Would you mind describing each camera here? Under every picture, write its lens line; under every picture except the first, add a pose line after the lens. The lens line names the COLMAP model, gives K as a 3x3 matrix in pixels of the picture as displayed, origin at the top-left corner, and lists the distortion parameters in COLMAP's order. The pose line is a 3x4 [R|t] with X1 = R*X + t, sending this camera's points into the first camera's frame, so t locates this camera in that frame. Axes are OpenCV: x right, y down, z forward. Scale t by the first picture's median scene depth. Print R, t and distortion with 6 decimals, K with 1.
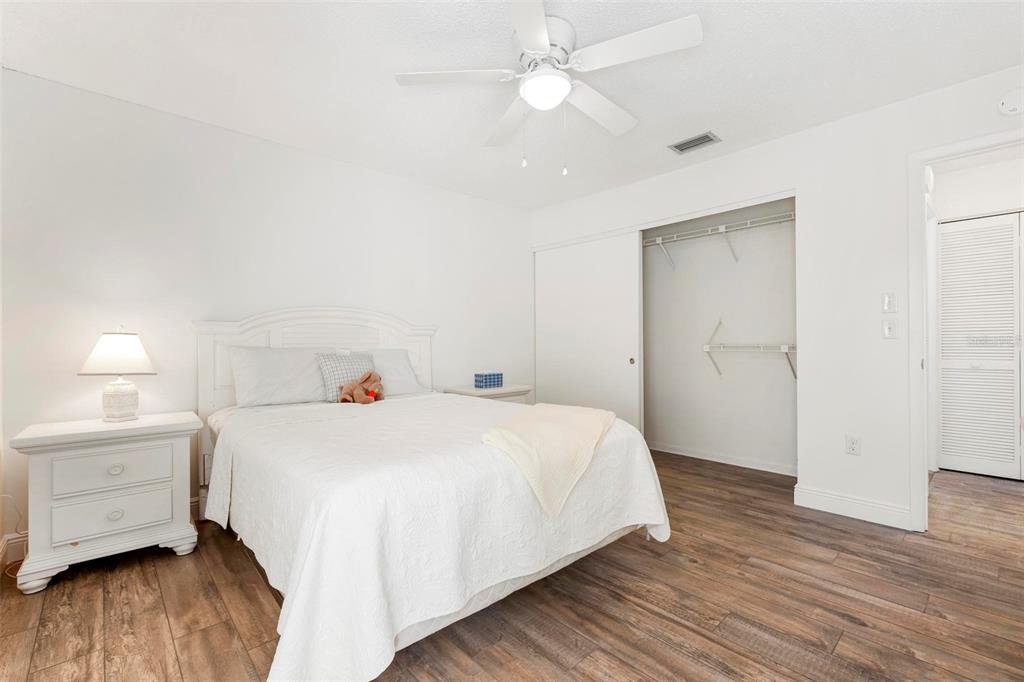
lens RADIAL K [[446.6, 0, 510.2], [0, 446.6, 337.2], [0, 0, 1]] dist [0.000190, -0.008839]
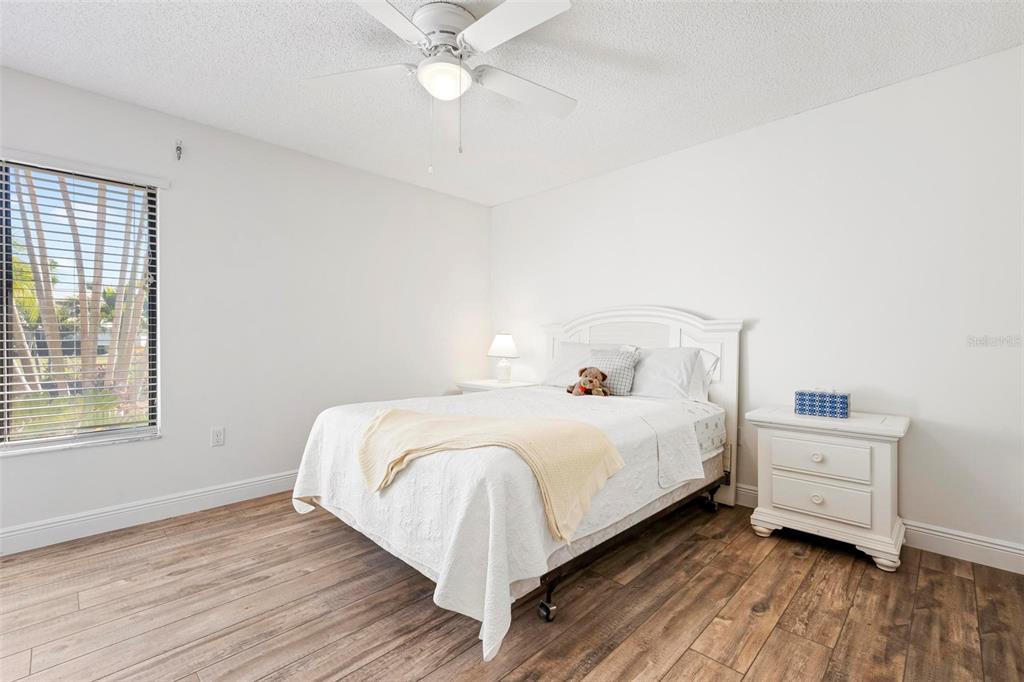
lens RADIAL K [[446.6, 0, 510.2], [0, 446.6, 337.2], [0, 0, 1]] dist [0.000190, -0.008839]
pose [[0.048053, -0.007530, -0.998816, 0.669439], [0.004483, 0.999963, -0.007323, 0.012968], [0.998835, -0.004126, 0.048085, 0.698896]]
